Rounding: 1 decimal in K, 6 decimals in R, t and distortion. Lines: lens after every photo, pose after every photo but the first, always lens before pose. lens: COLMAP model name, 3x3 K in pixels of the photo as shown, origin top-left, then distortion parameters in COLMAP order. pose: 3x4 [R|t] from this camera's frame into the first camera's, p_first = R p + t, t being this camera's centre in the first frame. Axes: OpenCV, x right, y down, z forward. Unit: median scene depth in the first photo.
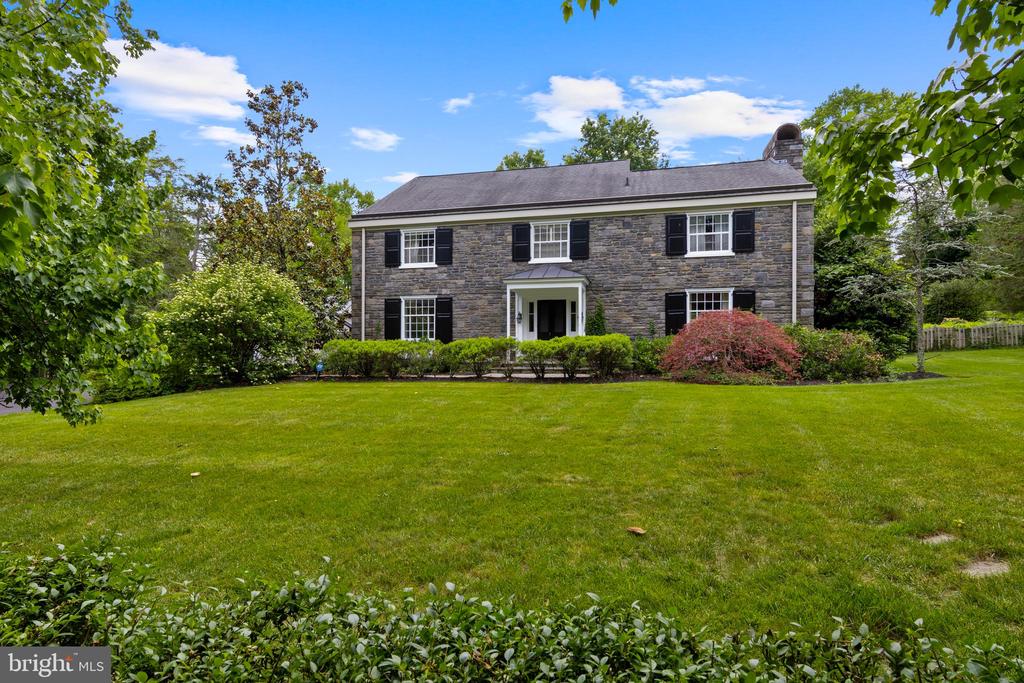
lens RADIAL K [[540.3, 0, 512.0], [0, 540.3, 341.5], [0, 0, 1]] dist [-0.001402, -0.000289]
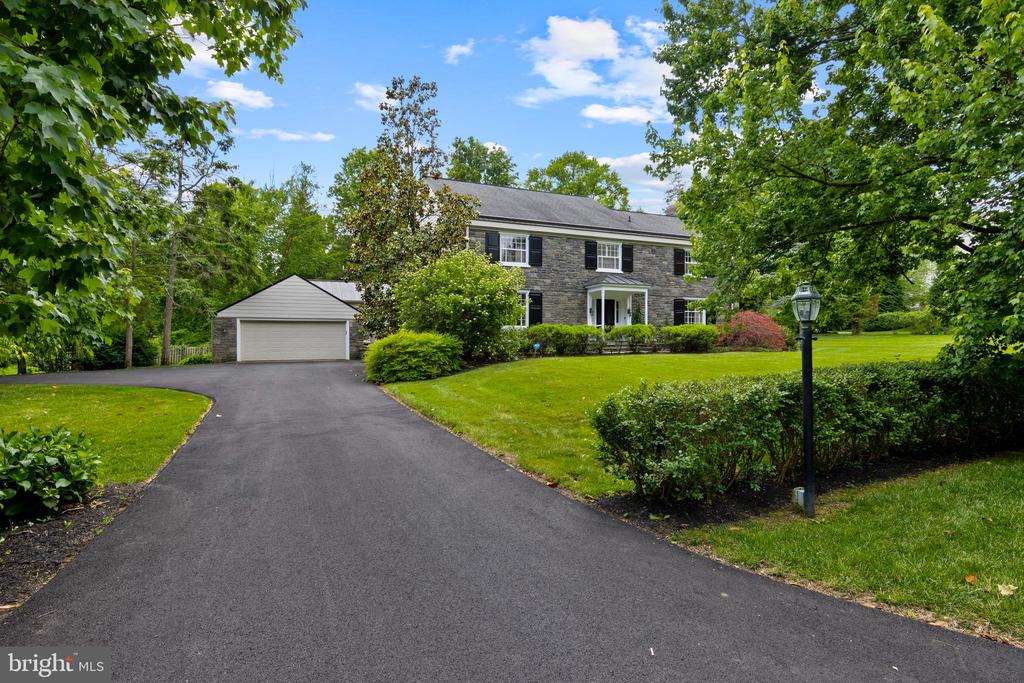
lens RADIAL K [[540.3, 0, 512.0], [0, 540.3, 341.5], [0, 0, 1]] dist [-0.001402, -0.000289]
pose [[0.798056, 0.005675, 0.602557, -0.945496], [-0.002733, 0.999979, -0.005798, 0.038526], [-0.602577, 0.002980, 0.798055, 0.053569]]
